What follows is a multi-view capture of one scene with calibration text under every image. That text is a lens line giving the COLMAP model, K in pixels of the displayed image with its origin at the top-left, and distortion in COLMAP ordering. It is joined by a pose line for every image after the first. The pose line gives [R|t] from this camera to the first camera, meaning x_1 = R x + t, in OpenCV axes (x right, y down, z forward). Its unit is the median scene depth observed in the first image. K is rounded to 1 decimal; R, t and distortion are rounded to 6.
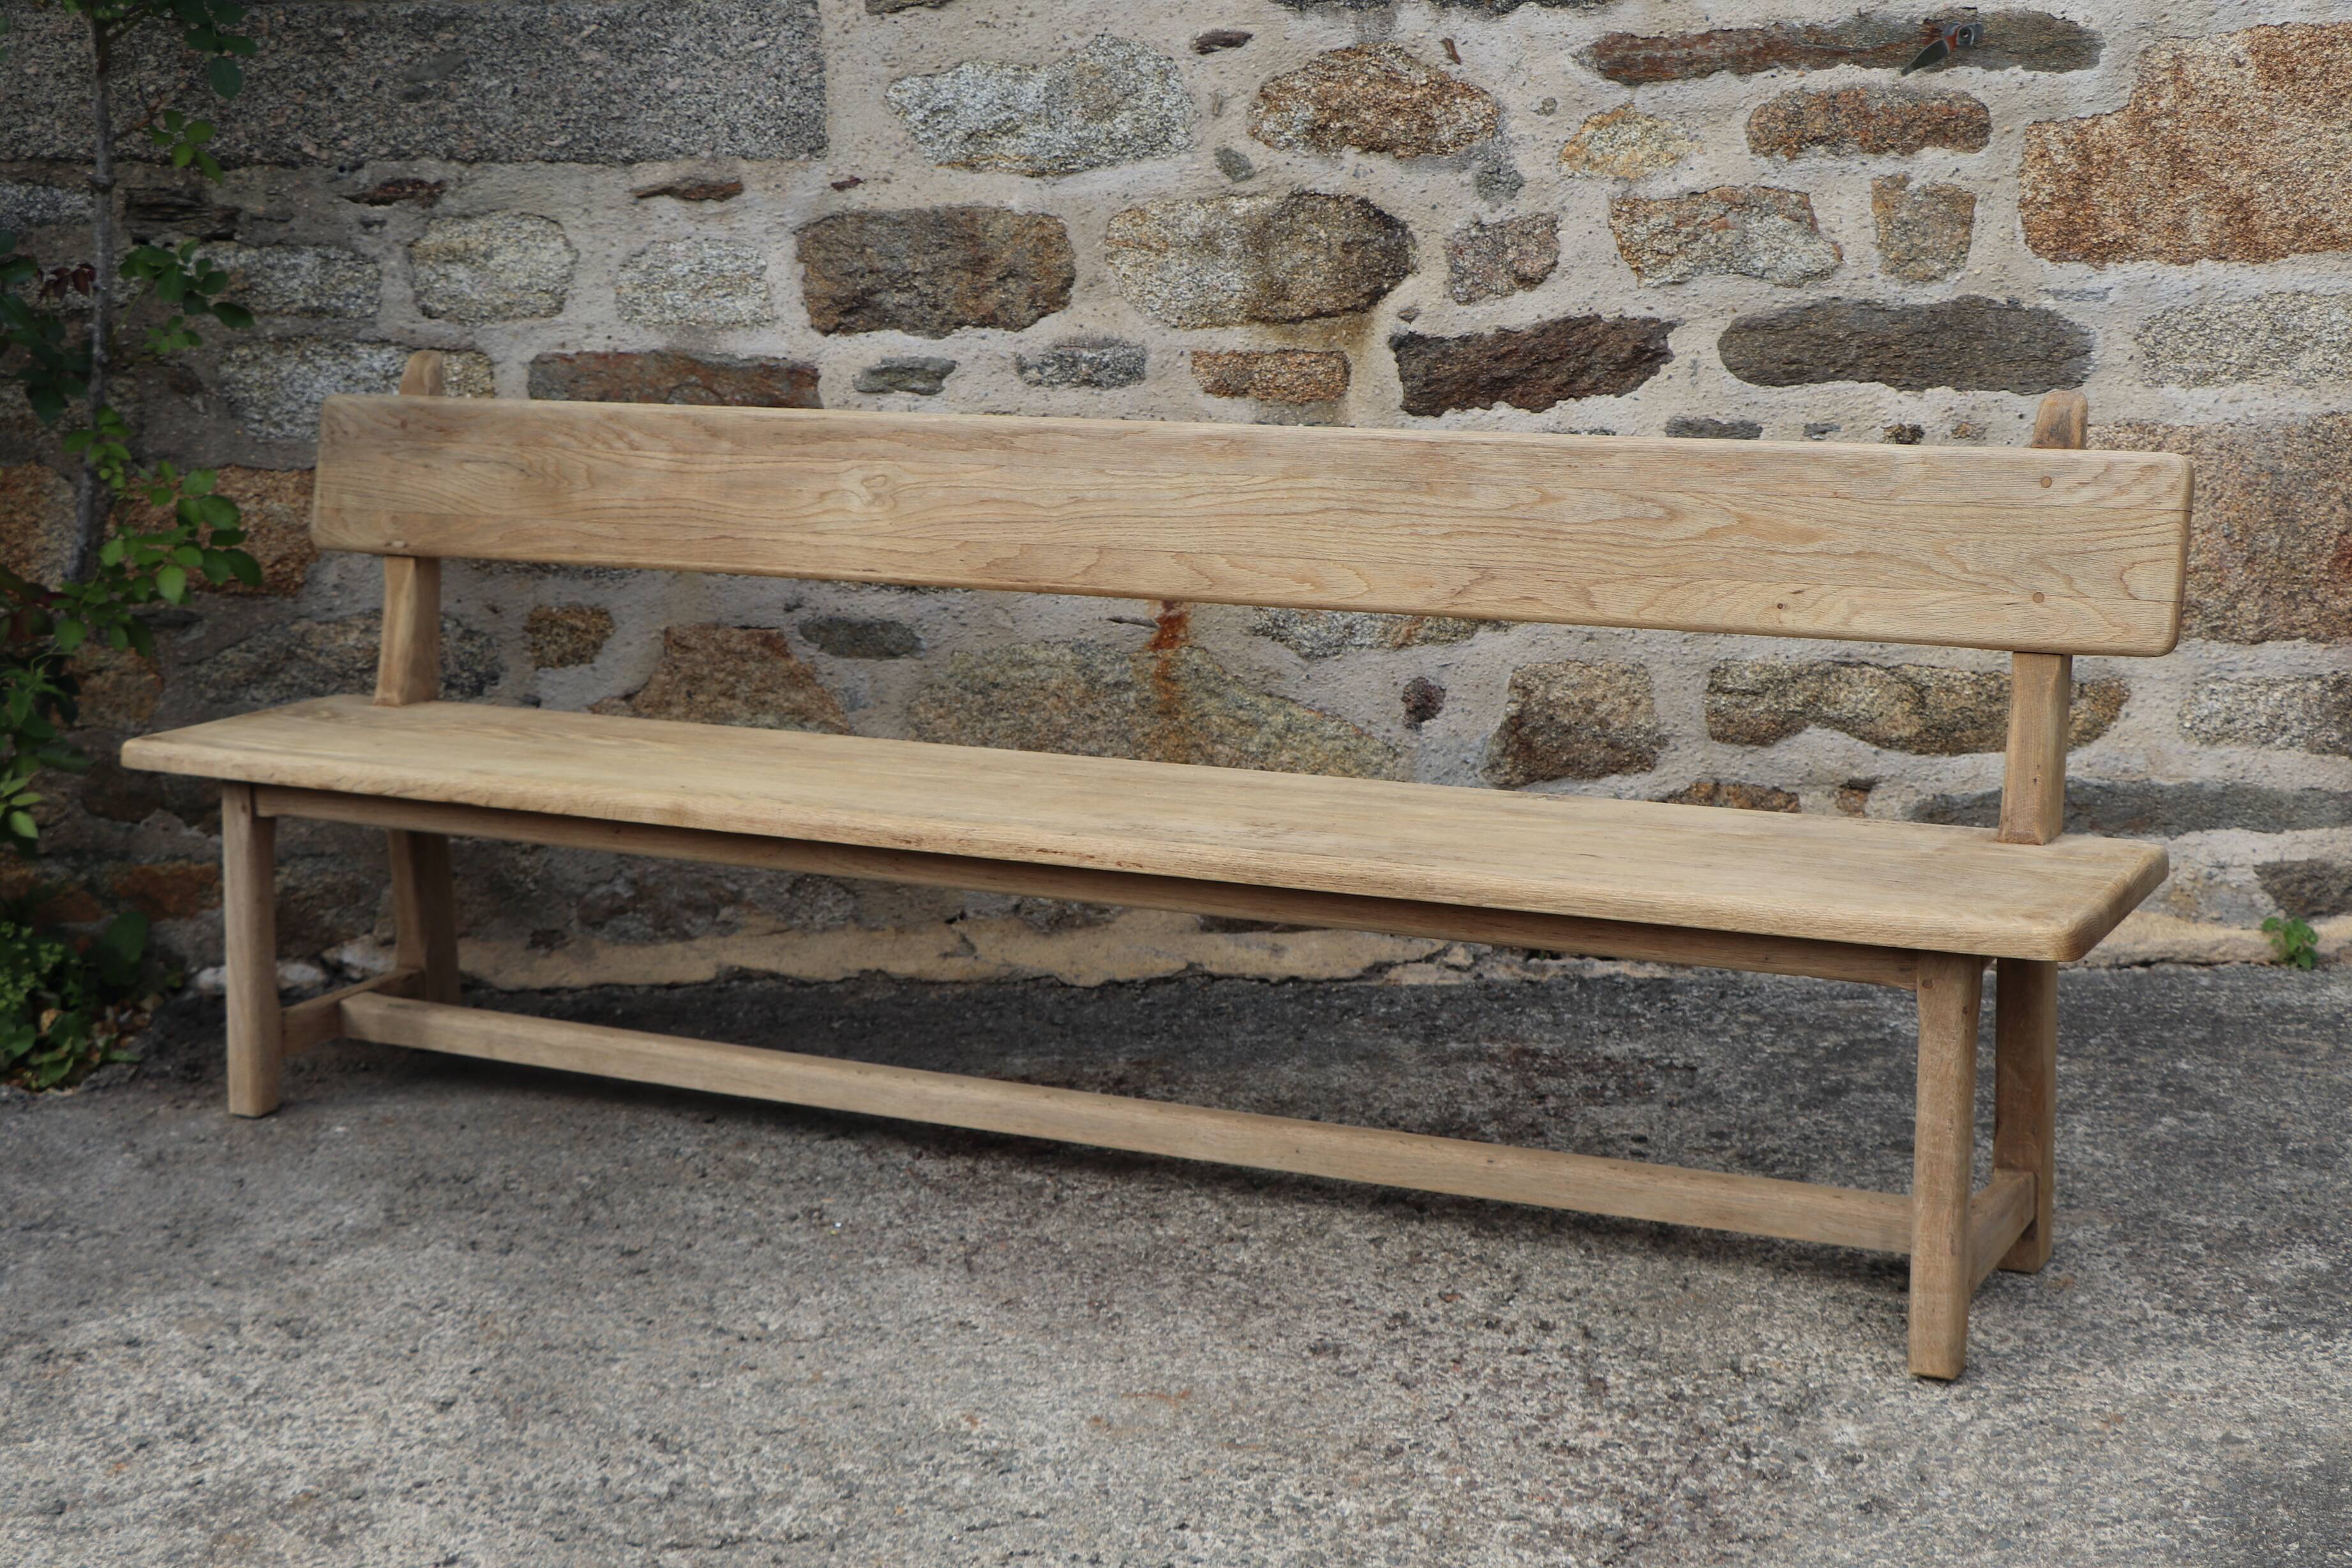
lens RADIAL K [[3509.7, 0, 1169.5], [0, 3509.7, 794.7], [0, 0, 1]] dist [0.109468, 0.000000]
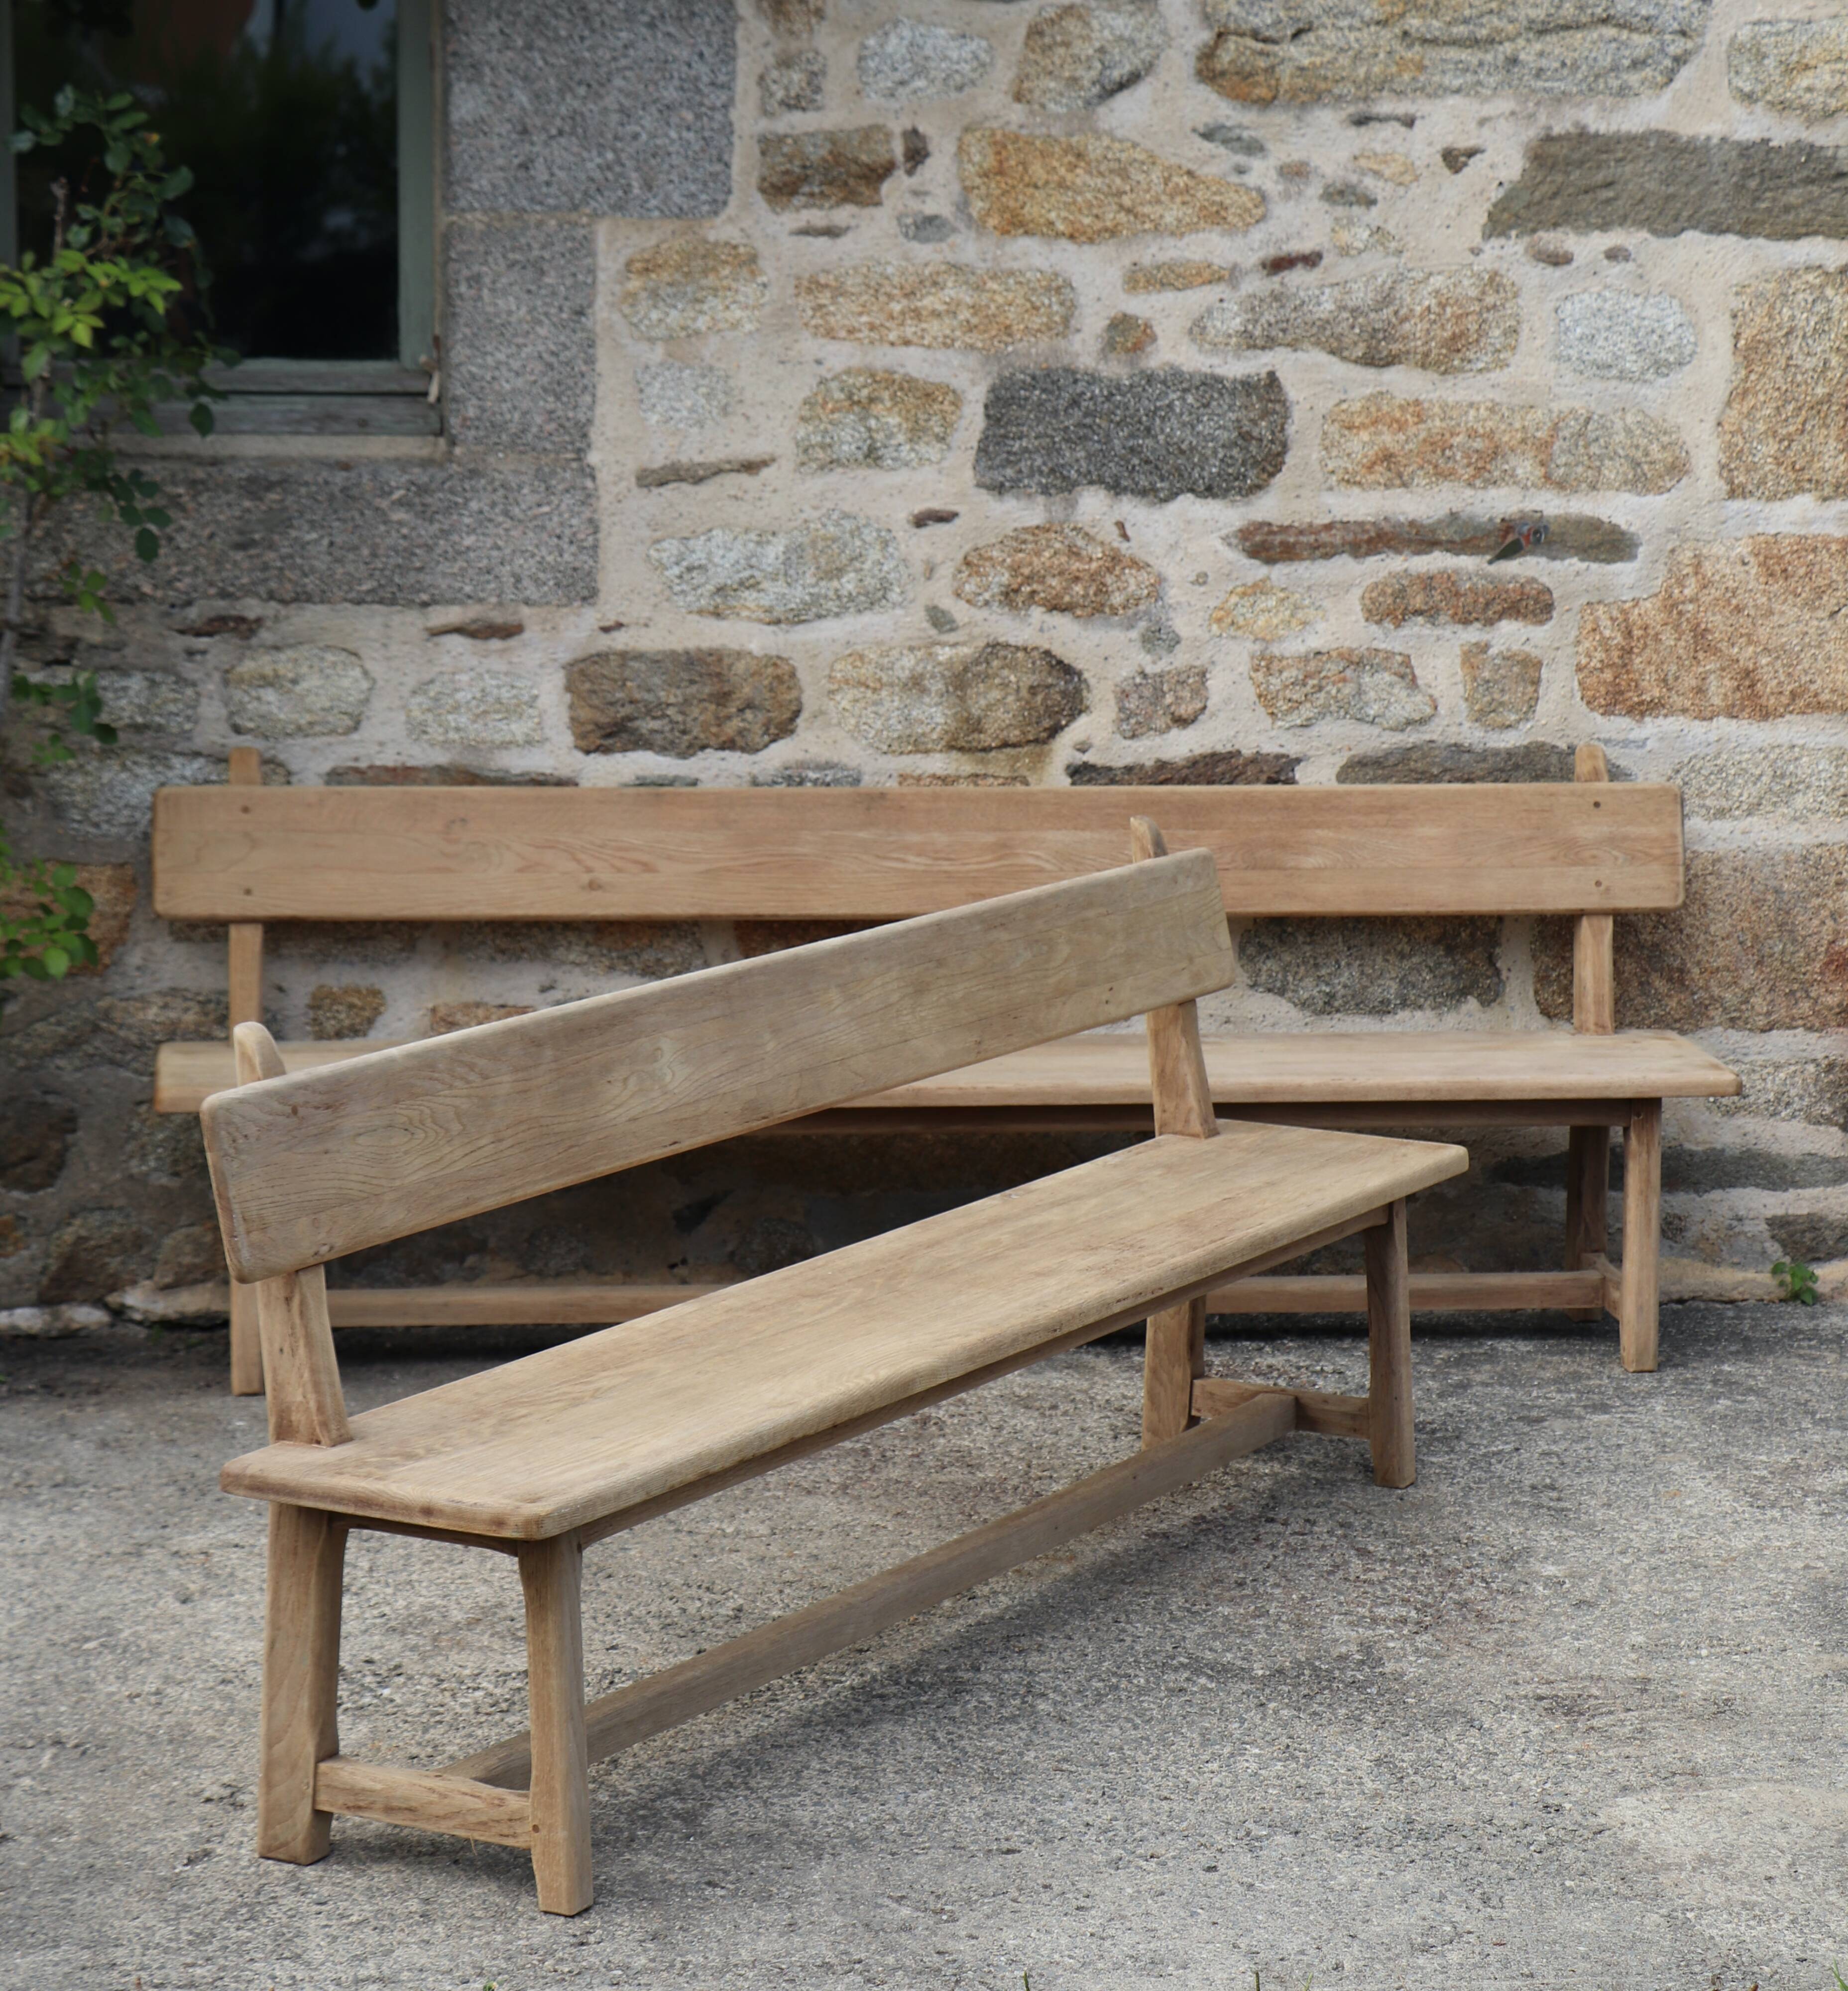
lens RADIAL K [[5514.8, 0, 902.2], [0, 5514.8, 901.7], [0, 0, 1]] dist [0.237301, 0.000000]
pose [[0.982490, 0.012872, 0.185872, -0.336447], [0.002398, 0.996654, -0.081695, 0.067245], [-0.186301, 0.080711, 0.979172, -0.804186]]
